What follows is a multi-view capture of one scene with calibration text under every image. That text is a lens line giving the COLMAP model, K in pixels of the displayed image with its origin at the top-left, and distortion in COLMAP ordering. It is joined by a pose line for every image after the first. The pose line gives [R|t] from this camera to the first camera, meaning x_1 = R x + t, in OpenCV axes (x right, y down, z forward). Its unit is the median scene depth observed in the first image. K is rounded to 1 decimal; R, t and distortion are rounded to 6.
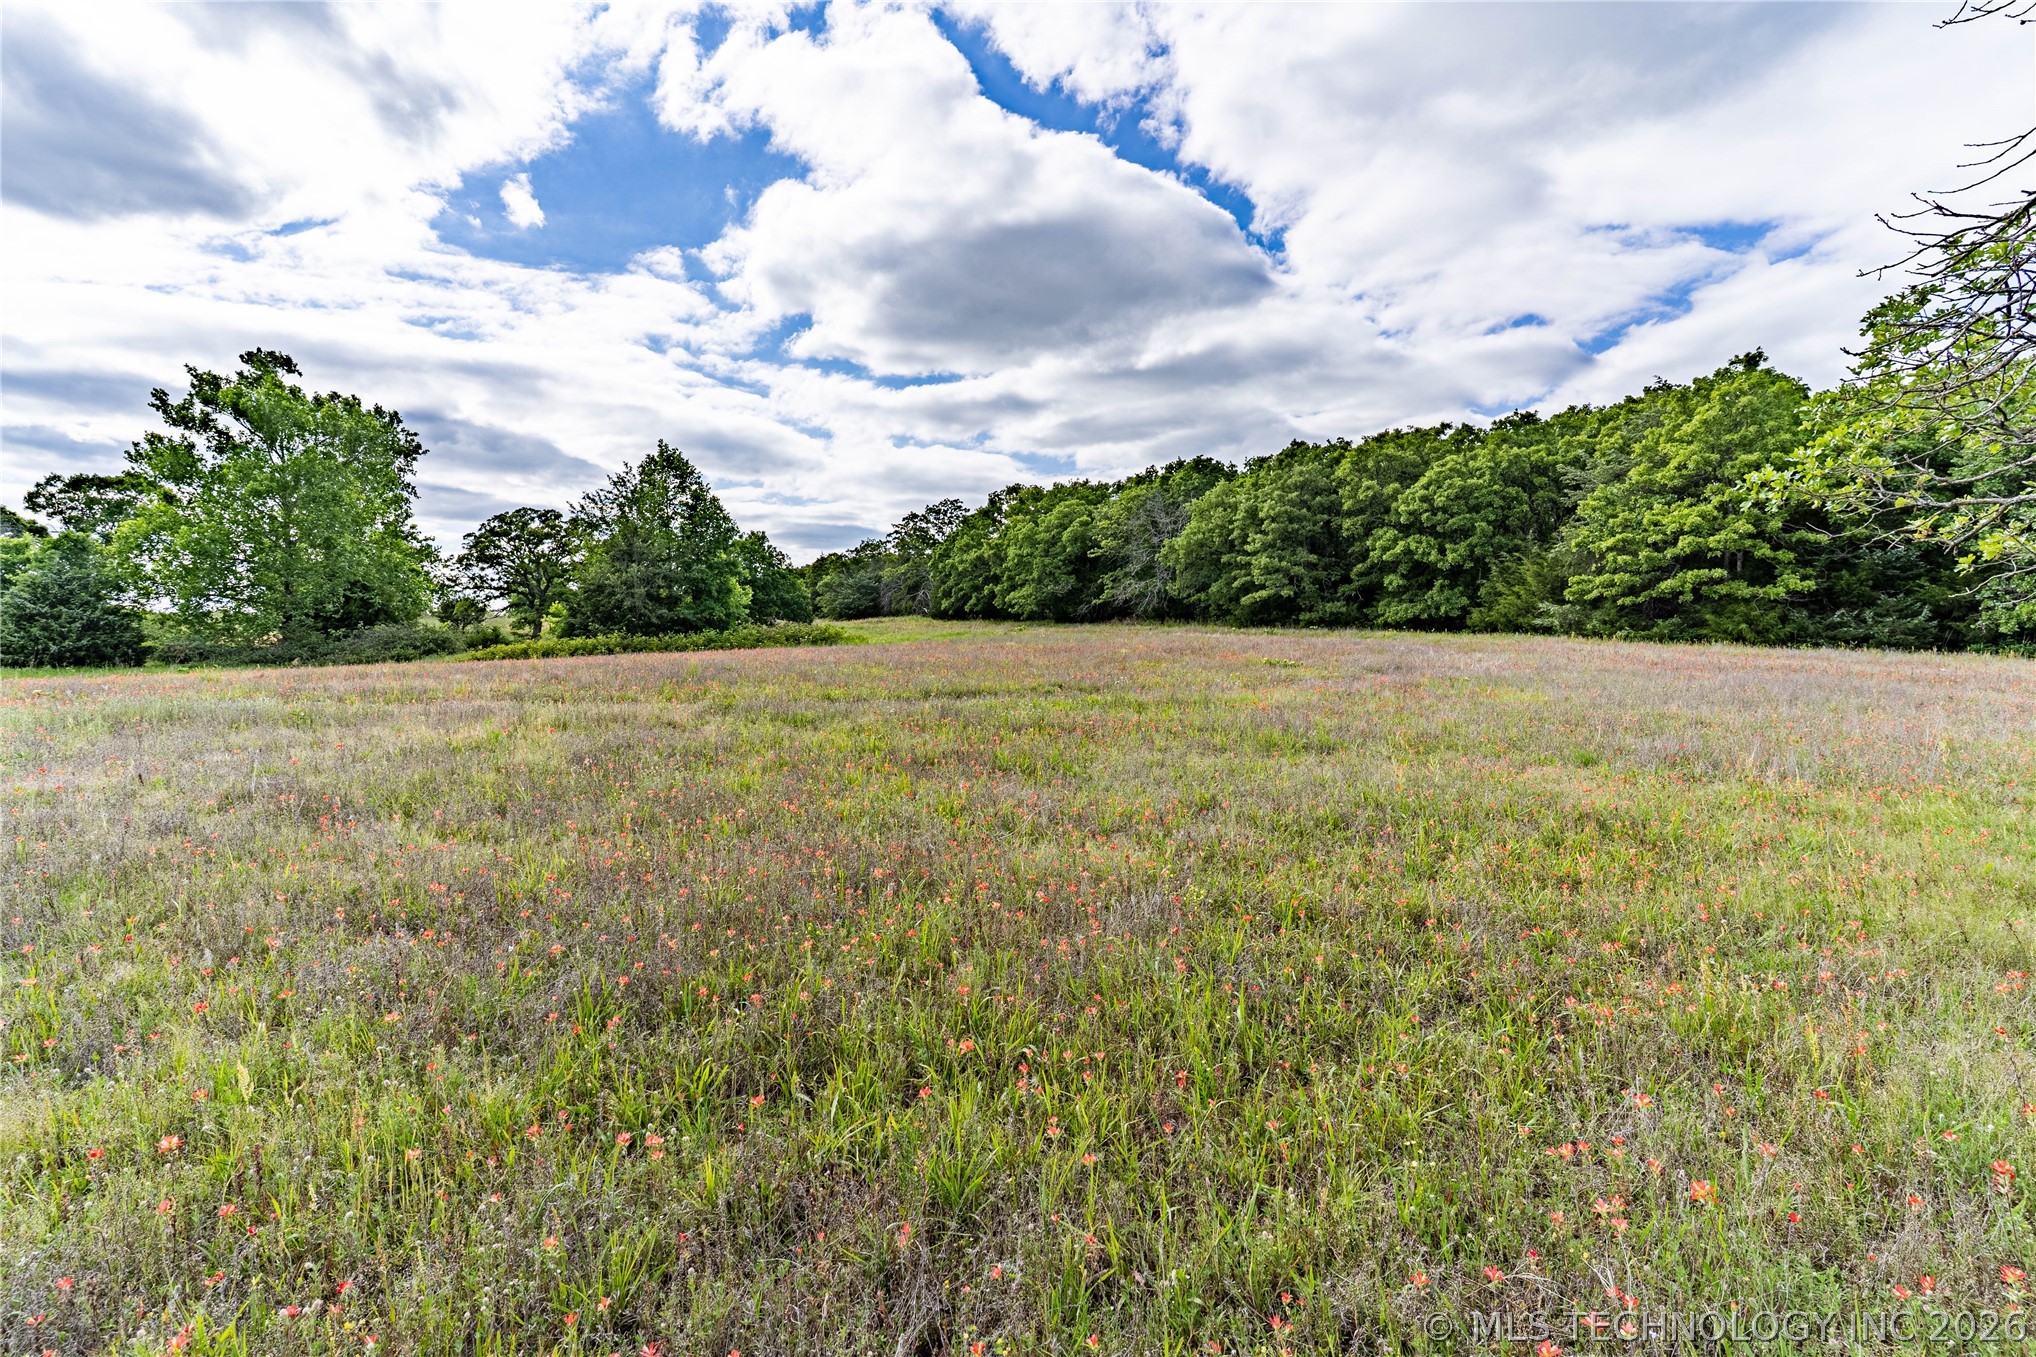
lens RADIAL K [[971.0, 0, 1012.4], [0, 971.0, 688.7], [0, 0, 1]] dist [-0.014972, -0.000642]
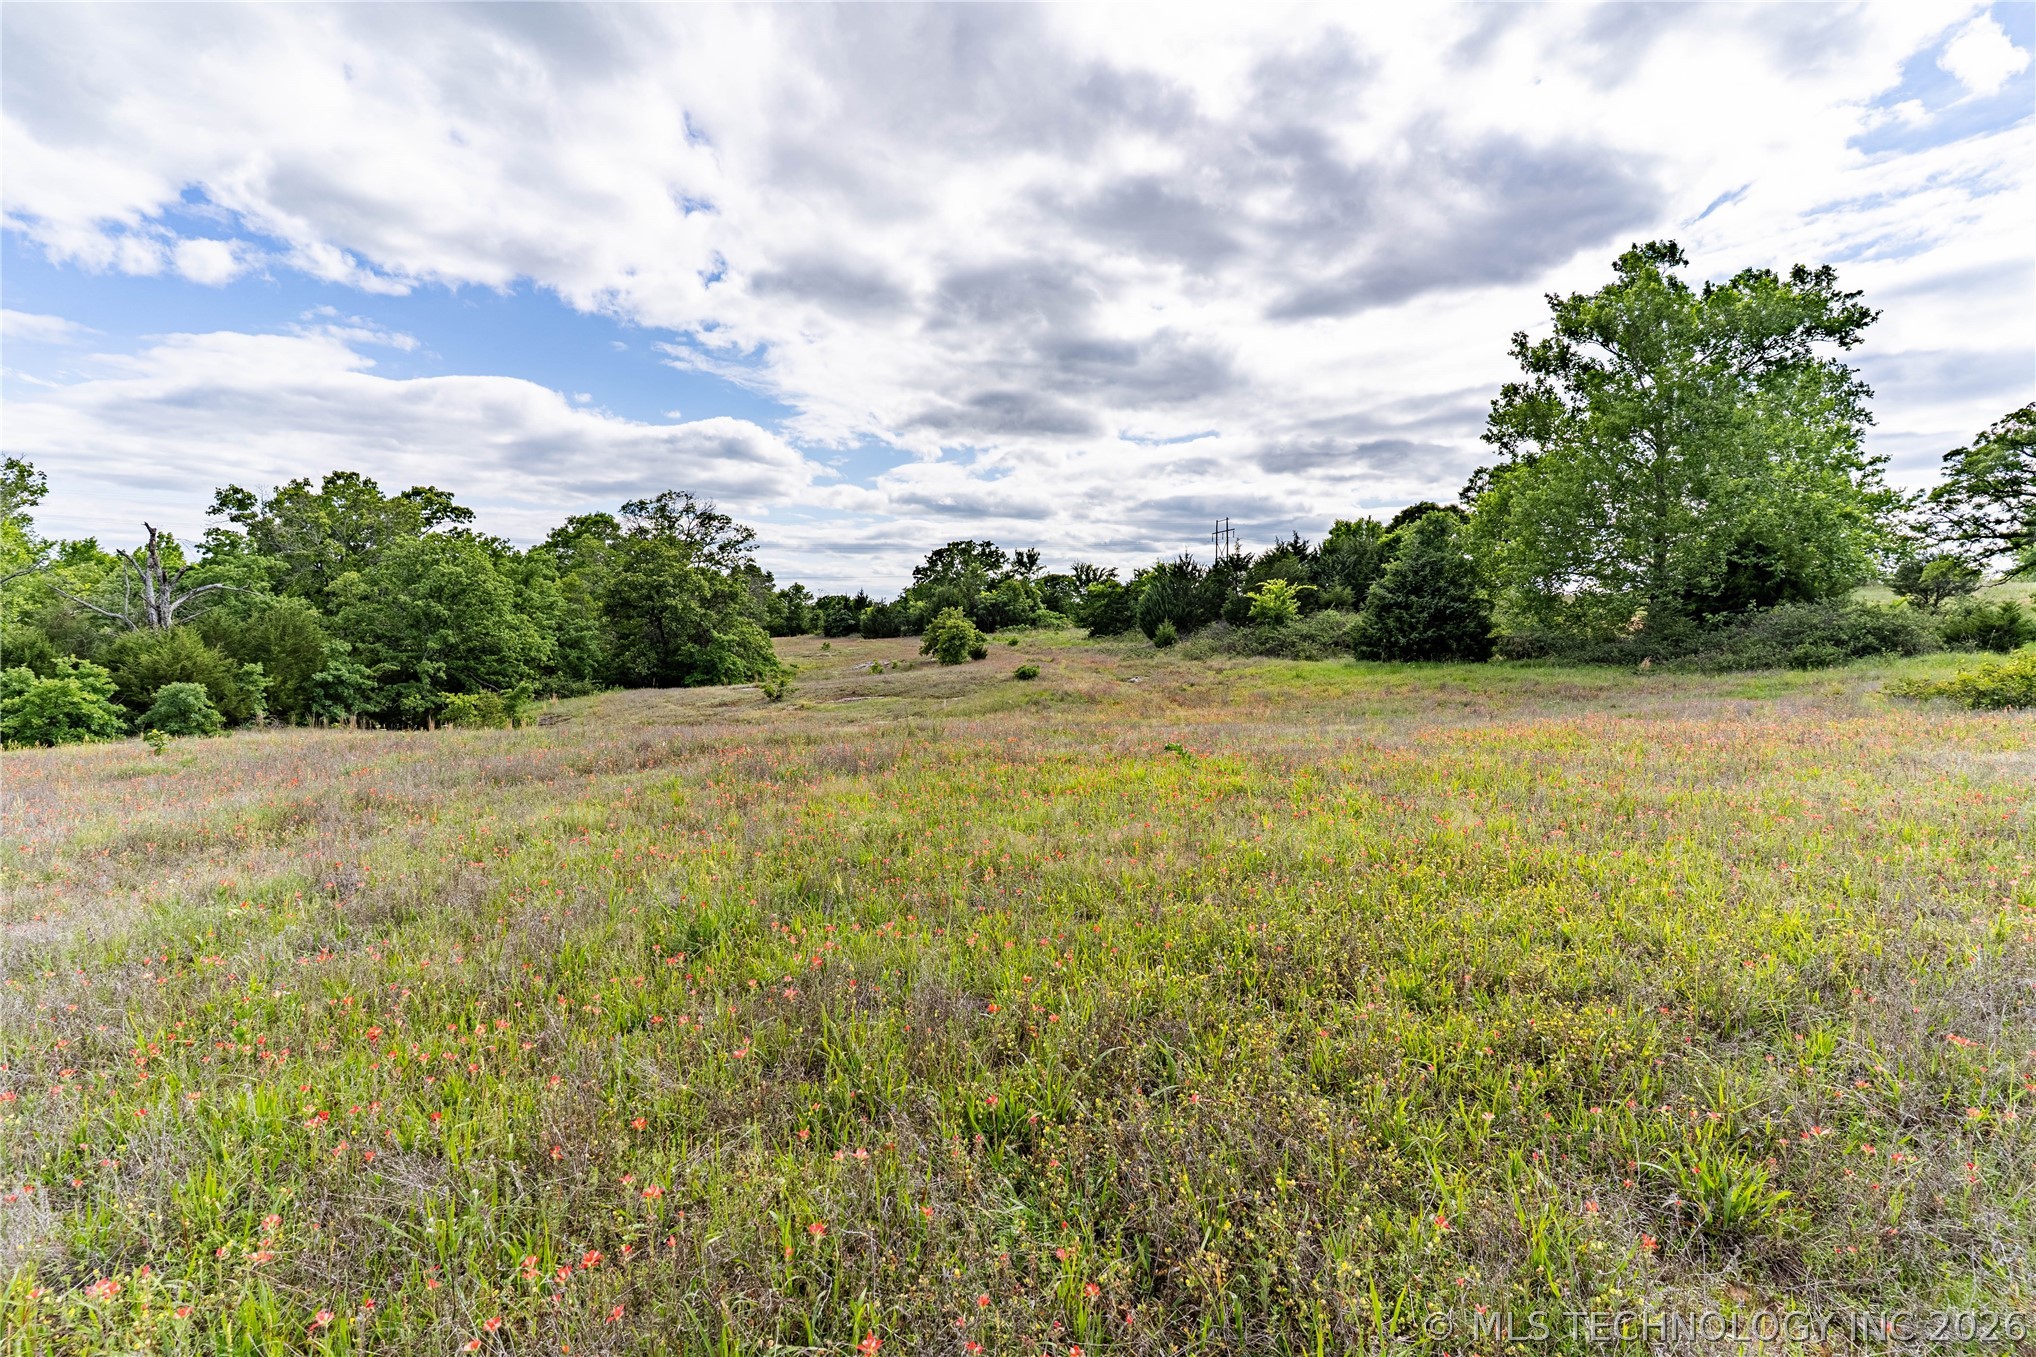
lens RADIAL K [[971.0, 0, 1012.7], [0, 971.0, 676.9], [0, 0, 1]] dist [-0.014972, -0.000642]
pose [[0.283762, 0.042553, -0.957950, -0.187459], [-0.028578, 0.998946, 0.035909, -0.026743], [0.958469, 0.017187, 0.284679, 0.329419]]
